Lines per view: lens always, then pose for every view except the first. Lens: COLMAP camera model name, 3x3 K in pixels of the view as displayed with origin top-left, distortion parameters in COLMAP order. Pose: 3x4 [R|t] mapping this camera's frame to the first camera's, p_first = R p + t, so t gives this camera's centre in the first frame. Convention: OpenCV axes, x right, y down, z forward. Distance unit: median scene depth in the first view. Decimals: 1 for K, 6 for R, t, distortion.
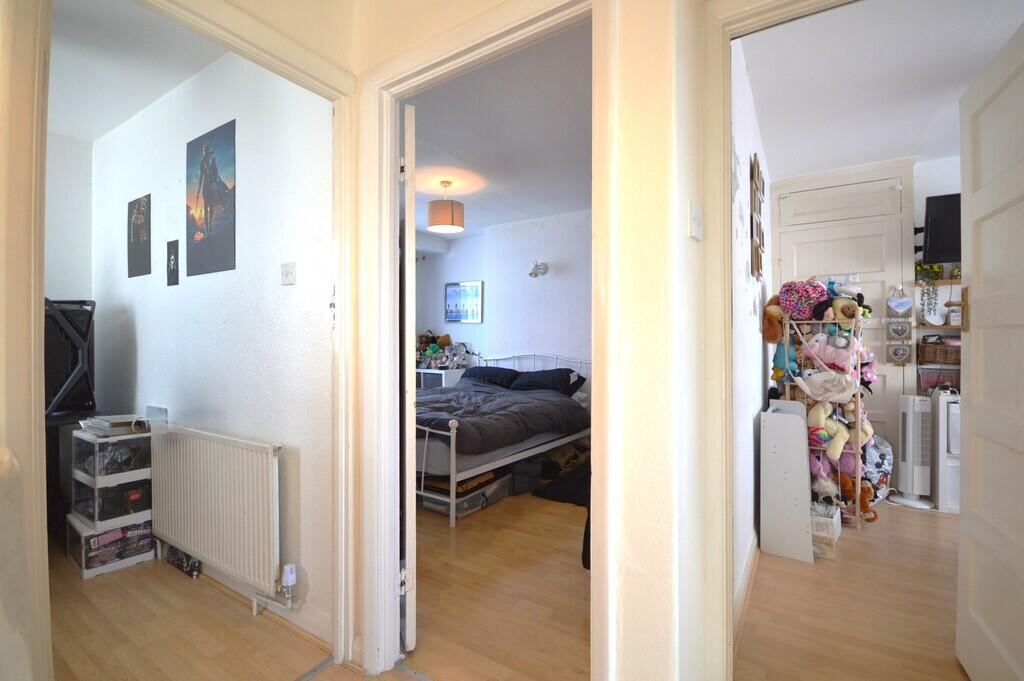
lens RADIAL K [[458.7, 0, 512.0], [0, 458.7, 340.5], [0, 0, 1]] dist [0.022879, -0.021525]
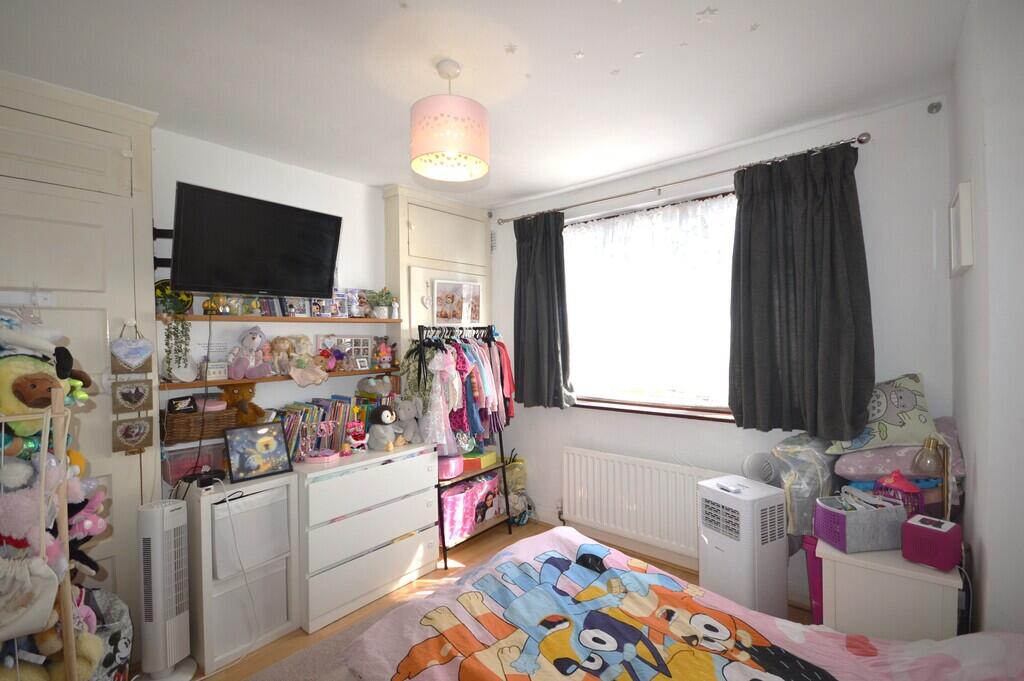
lens RADIAL K [[458.7, 0, 512.0], [0, 458.7, 340.5], [0, 0, 1]] dist [0.022879, -0.021525]
pose [[0.139074, -0.008333, 0.990247, 0.259282], [0.013858, 0.999883, 0.006467, -0.072223], [-0.990185, 0.012823, 0.139173, 0.350686]]
